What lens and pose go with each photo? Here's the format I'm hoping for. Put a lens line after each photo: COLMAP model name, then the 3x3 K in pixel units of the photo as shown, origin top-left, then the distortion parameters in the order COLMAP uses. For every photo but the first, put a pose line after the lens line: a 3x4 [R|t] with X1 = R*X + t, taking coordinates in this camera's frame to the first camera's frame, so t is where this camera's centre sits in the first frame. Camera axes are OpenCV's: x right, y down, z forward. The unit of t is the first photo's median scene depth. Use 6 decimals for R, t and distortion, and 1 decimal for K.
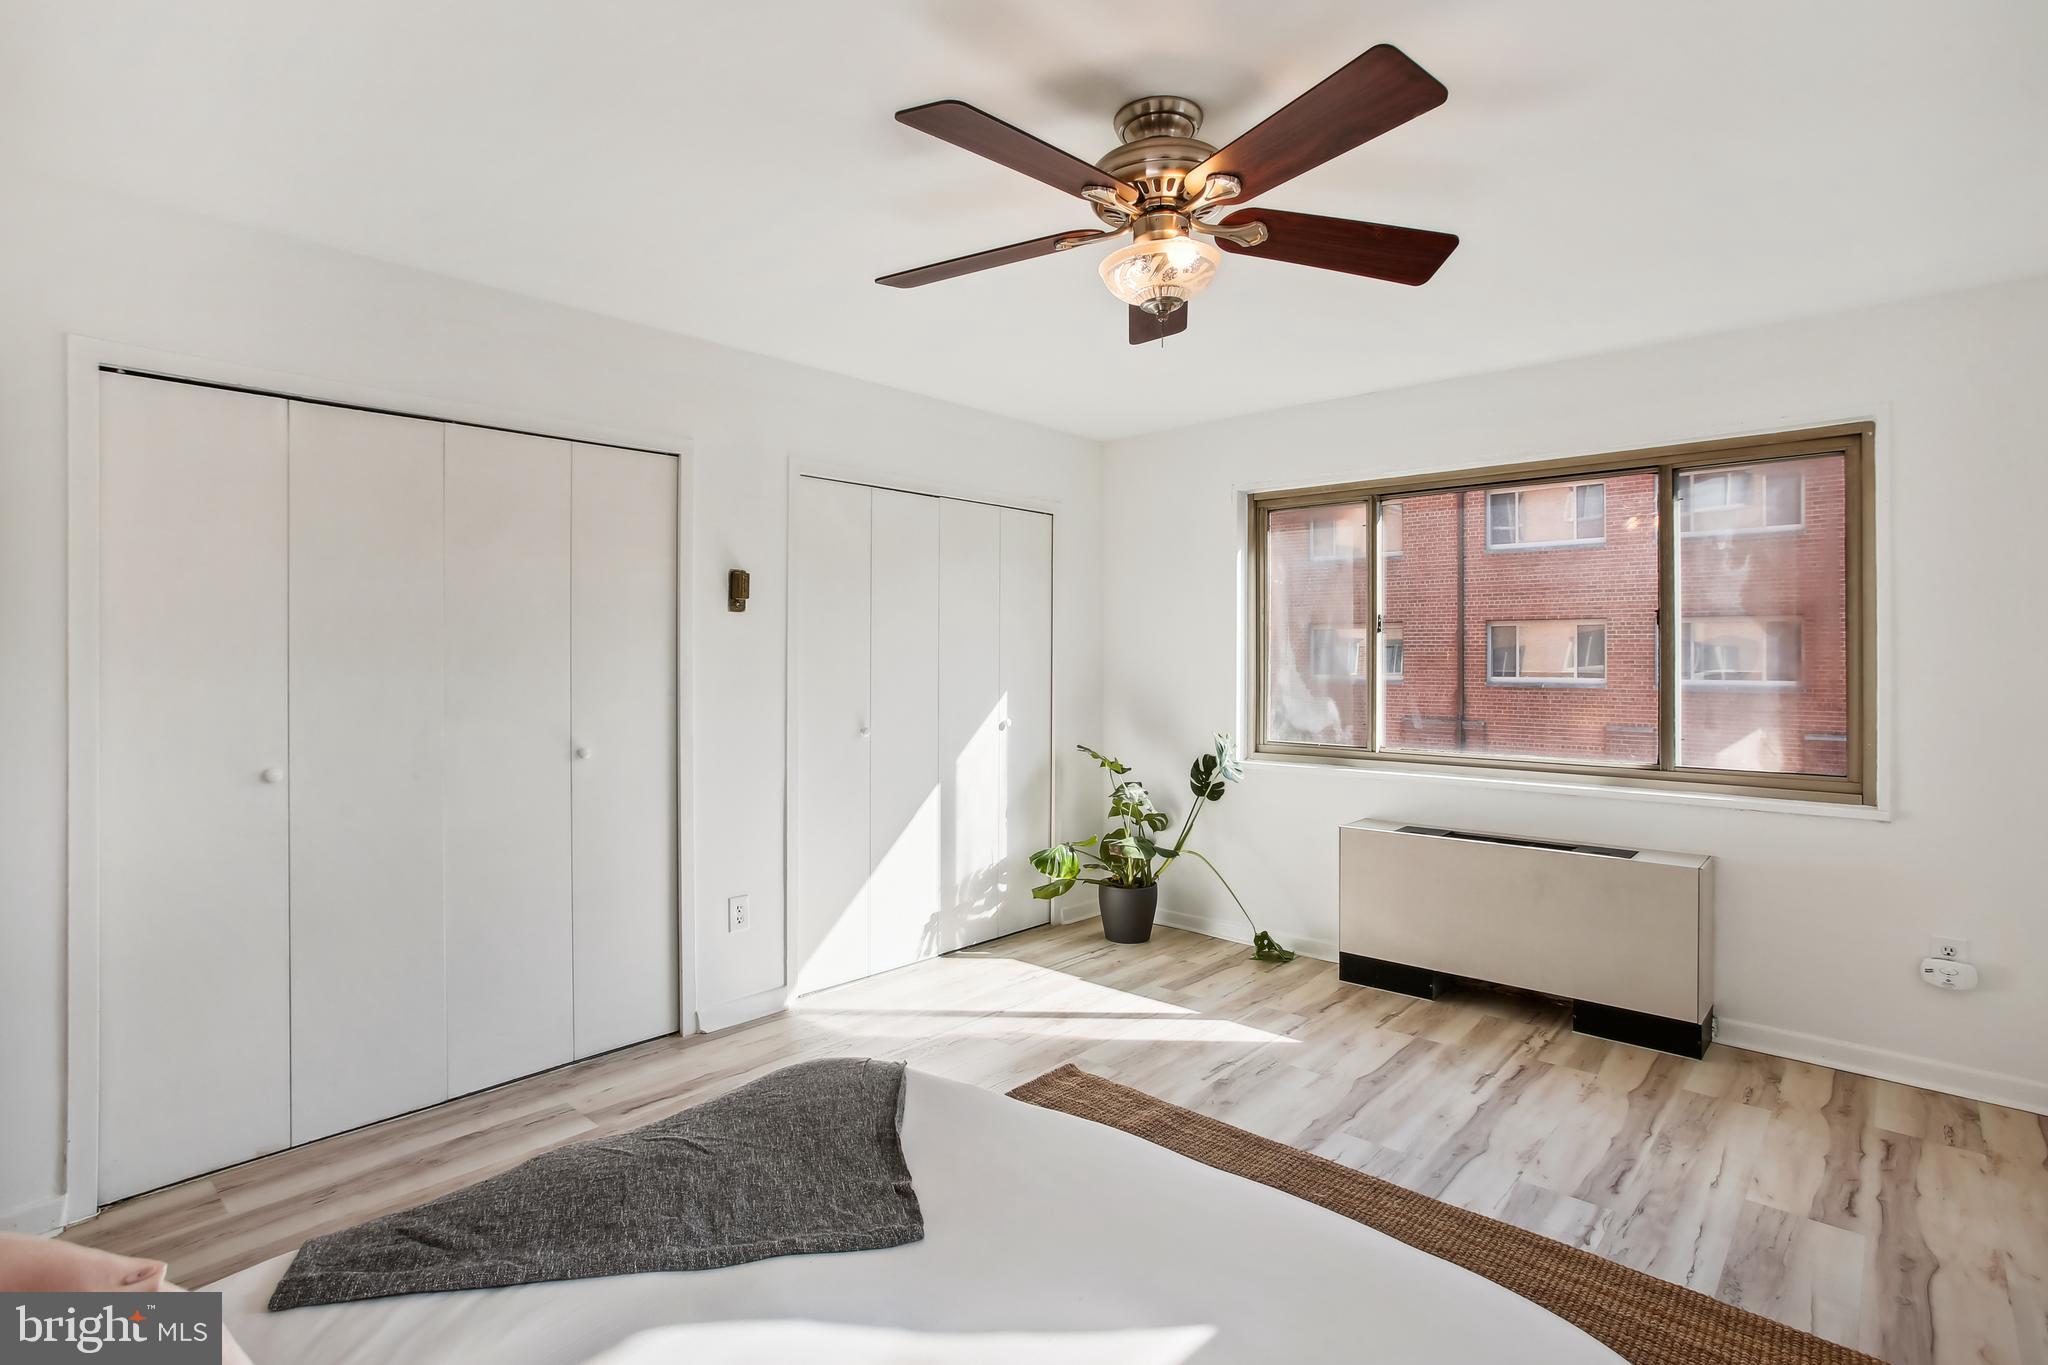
lens RADIAL K [[999.3, 0, 1035.5], [0, 999.3, 635.0], [0, 0, 1]] dist [-0.100897, 0.050888]
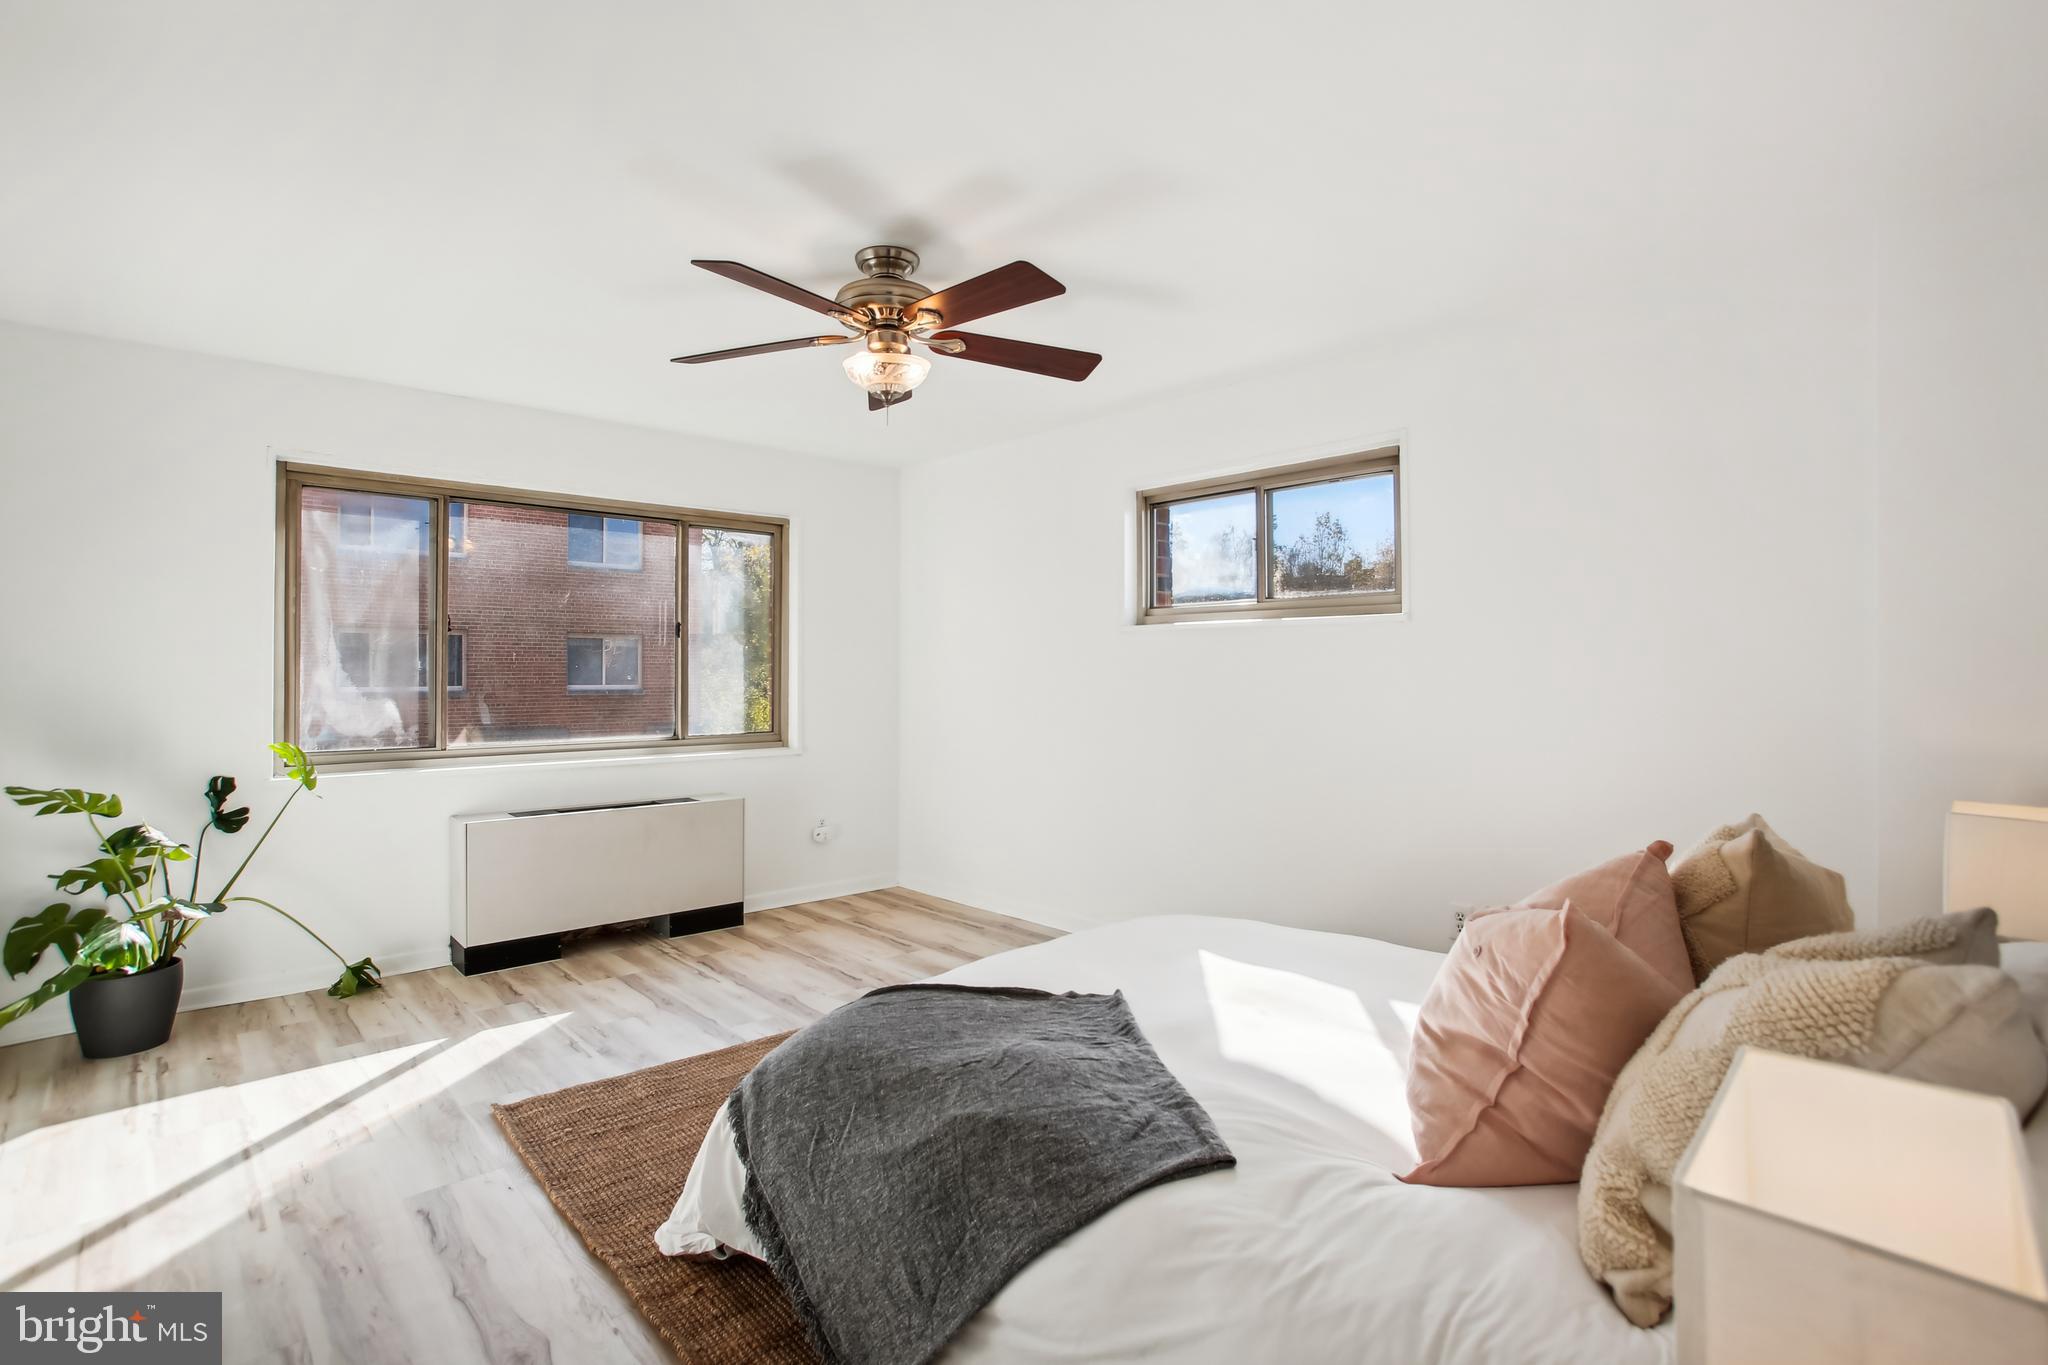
lens RADIAL K [[949.1, 0, 1015.8], [0, 949.1, 665.7], [0, 0, 1]] dist [-0.002059, 0.000244]
pose [[0.094420, -0.000991, 0.995532, -0.674581], [-0.026034, 0.999655, 0.003464, 0.015816], [-0.995192, -0.026245, 0.094361, 0.390399]]
